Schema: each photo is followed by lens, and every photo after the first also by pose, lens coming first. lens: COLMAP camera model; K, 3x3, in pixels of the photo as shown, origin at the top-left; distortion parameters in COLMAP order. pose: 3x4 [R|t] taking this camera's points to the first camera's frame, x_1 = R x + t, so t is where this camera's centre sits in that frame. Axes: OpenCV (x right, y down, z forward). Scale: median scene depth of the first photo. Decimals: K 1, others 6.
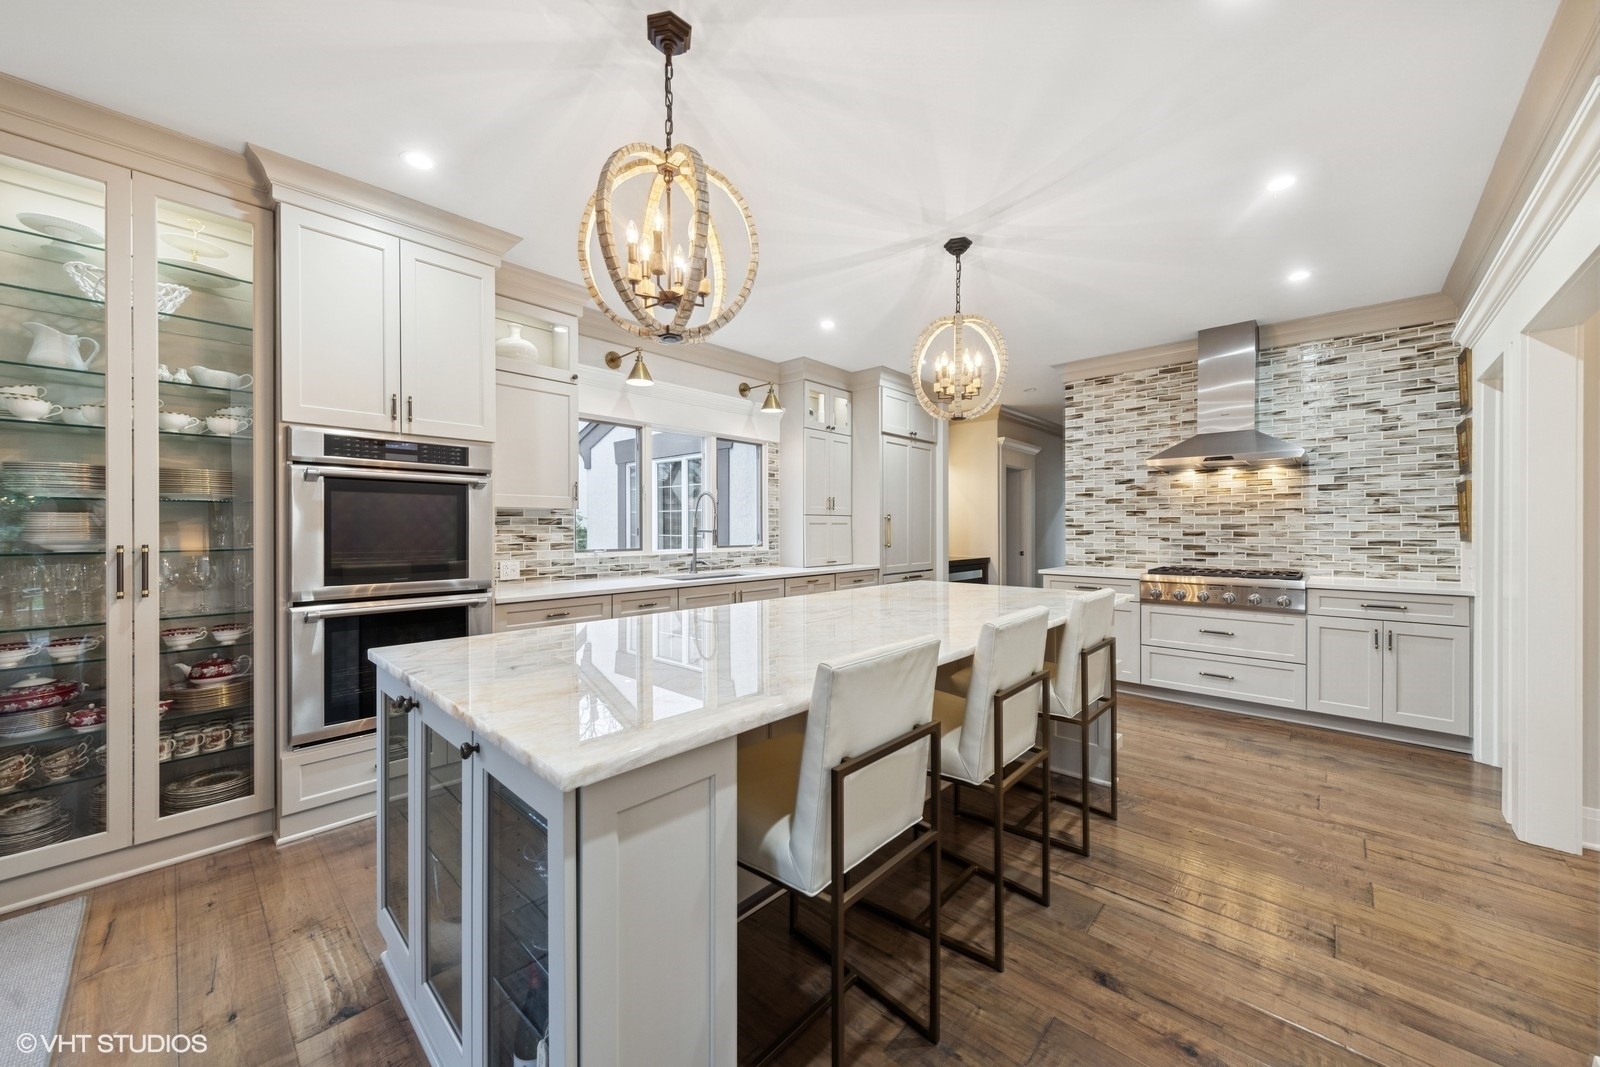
lens RADIAL K [[586.1, 0, 803.8], [0, 586.1, 532.1], [0, 0, 1]] dist [0.000051, 0.000003]
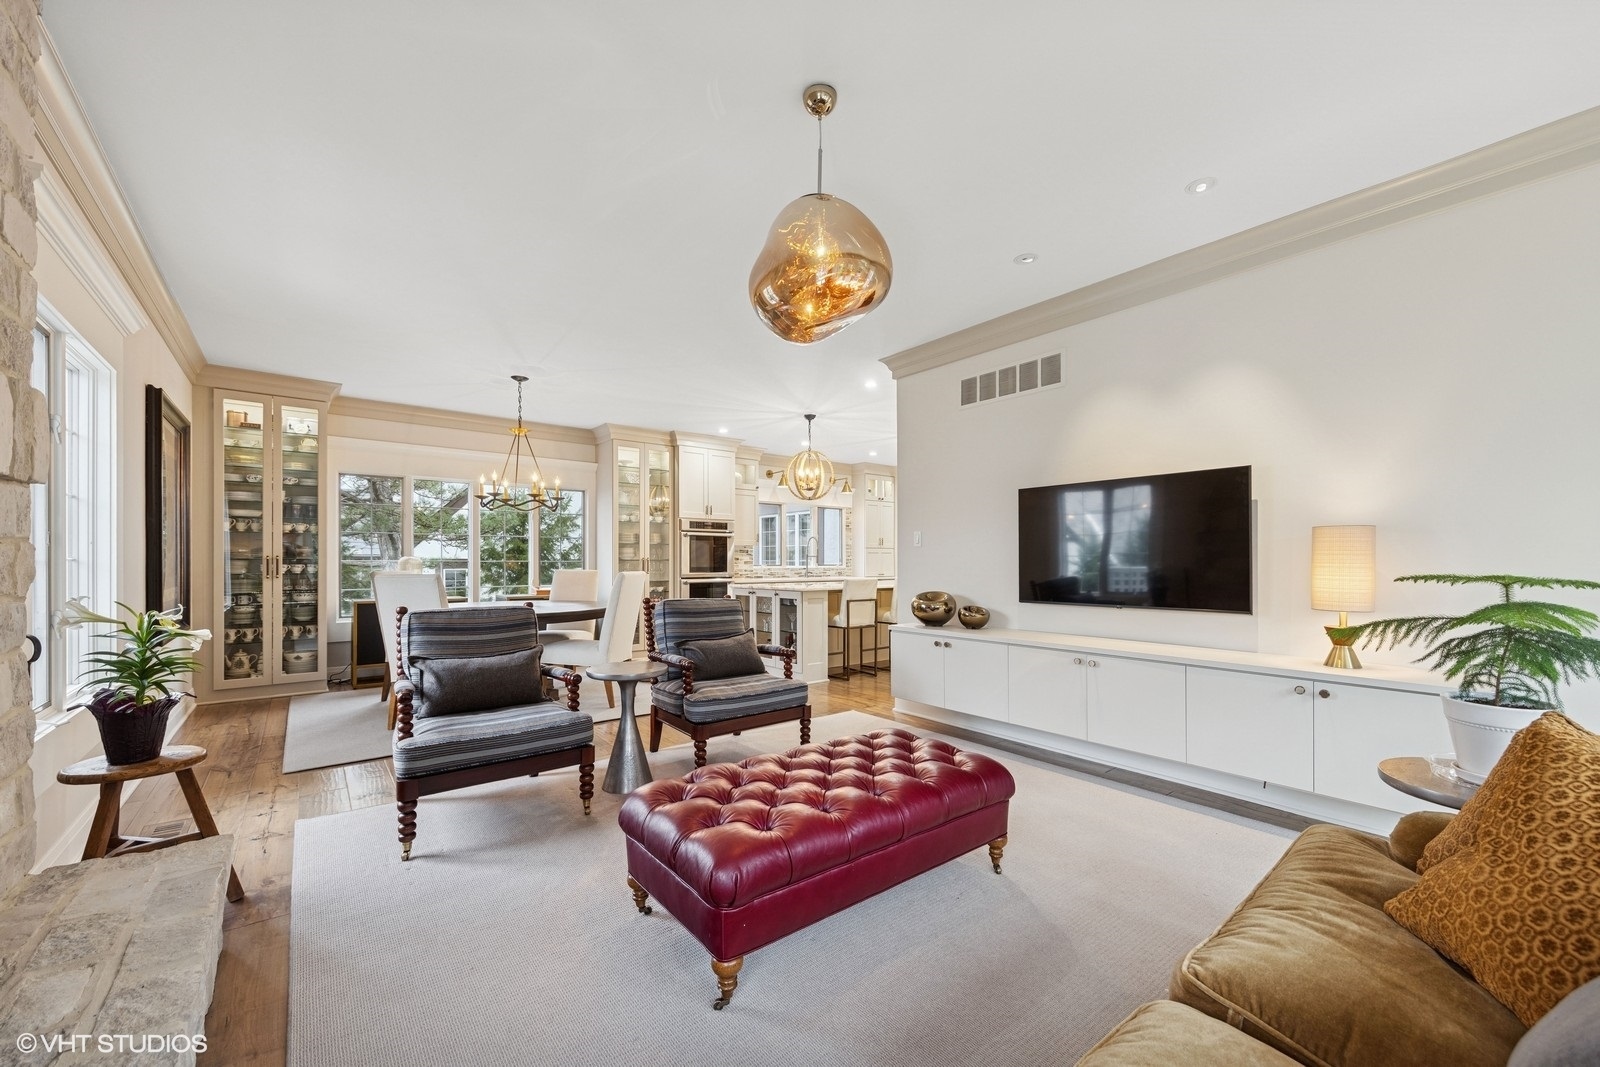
lens RADIAL K [[638.6, 0, 793.1], [0, 638.6, 564.0], [0, 0, 1]] dist [-0.000069, -0.000001]
pose [[0.985789, 0.005322, -0.167901, 0.233149], [-0.005818, 0.999980, -0.002464, 0.053233], [0.167885, 0.003406, 0.985801, -2.034069]]
